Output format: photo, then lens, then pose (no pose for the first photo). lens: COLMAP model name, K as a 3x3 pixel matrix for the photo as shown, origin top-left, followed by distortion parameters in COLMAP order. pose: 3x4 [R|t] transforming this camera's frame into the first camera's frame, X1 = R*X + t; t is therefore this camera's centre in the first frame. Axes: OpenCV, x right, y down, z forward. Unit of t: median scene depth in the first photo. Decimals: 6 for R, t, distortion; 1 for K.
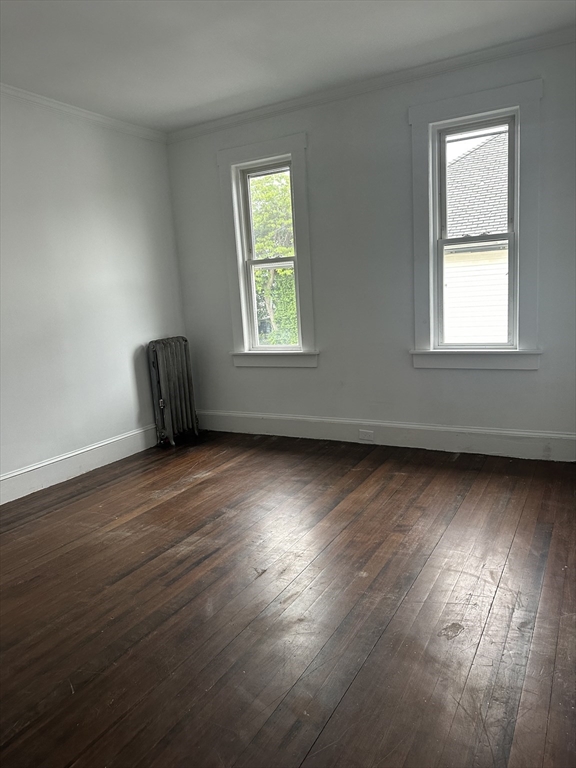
lens RADIAL K [[536.6, 0, 288.9], [0, 536.6, 383.8], [0, 0, 1]] dist [0.110276, -0.173022]
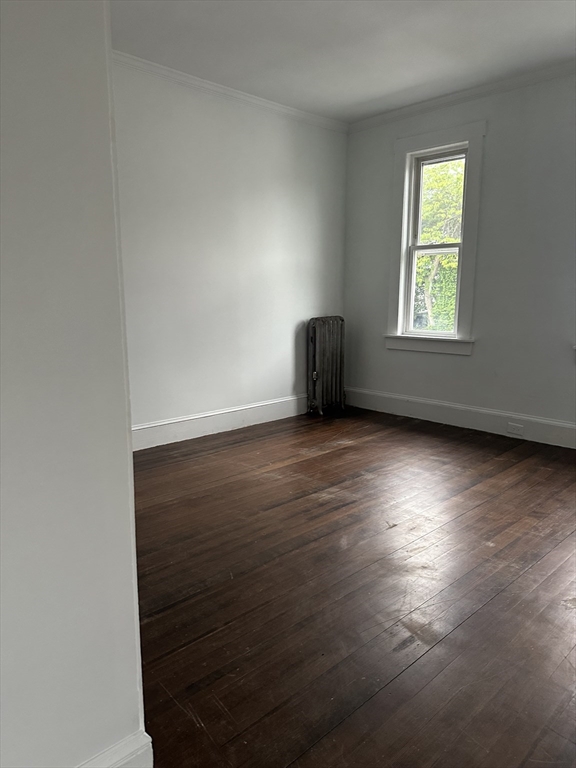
lens RADIAL K [[535.6, 0, 284.2], [0, 535.6, 387.8], [0, 0, 1]] dist [0.114812, -0.203713]
pose [[0.955159, 0.112407, -0.273928, 0.006749], [-0.105468, 0.993619, 0.039979, 0.033657], [0.276673, -0.009295, 0.960919, -0.085662]]
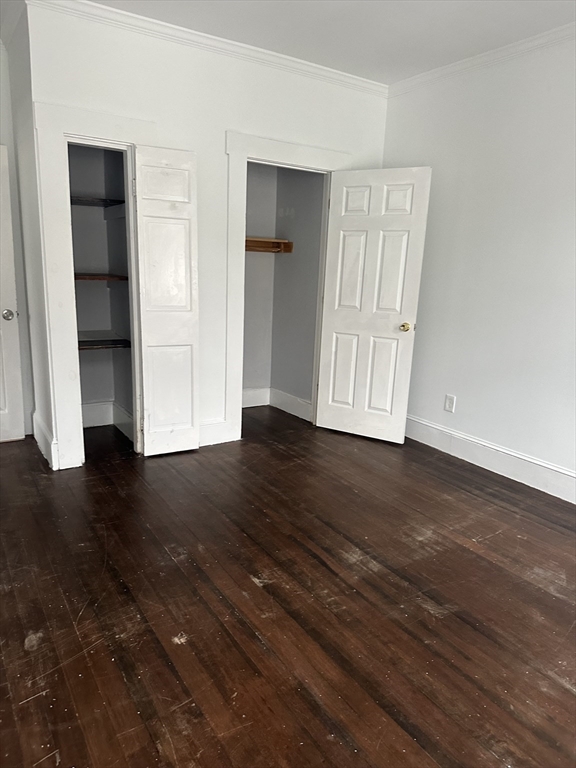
lens RADIAL K [[536.6, 0, 288.9], [0, 536.6, 383.8], [0, 0, 1]] dist [0.110276, -0.173022]
pose [[-0.460897, 0.232145, -0.856553, 0.461857], [-0.157042, 0.928613, 0.336177, -0.209397], [0.873448, 0.289458, -0.391539, 0.935255]]
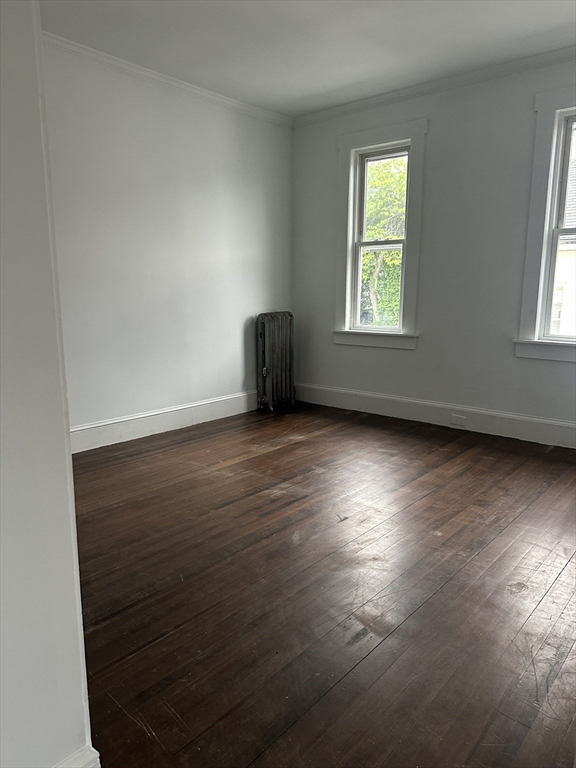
lens RADIAL K [[535.6, 0, 284.2], [0, 535.6, 387.8], [0, 0, 1]] dist [0.114812, -0.203713]
pose [[0.978337, 0.097193, -0.182787, 0.004741], [-0.091913, 0.995073, 0.037162, 0.035366], [0.185498, -0.019556, 0.982450, -0.076236]]
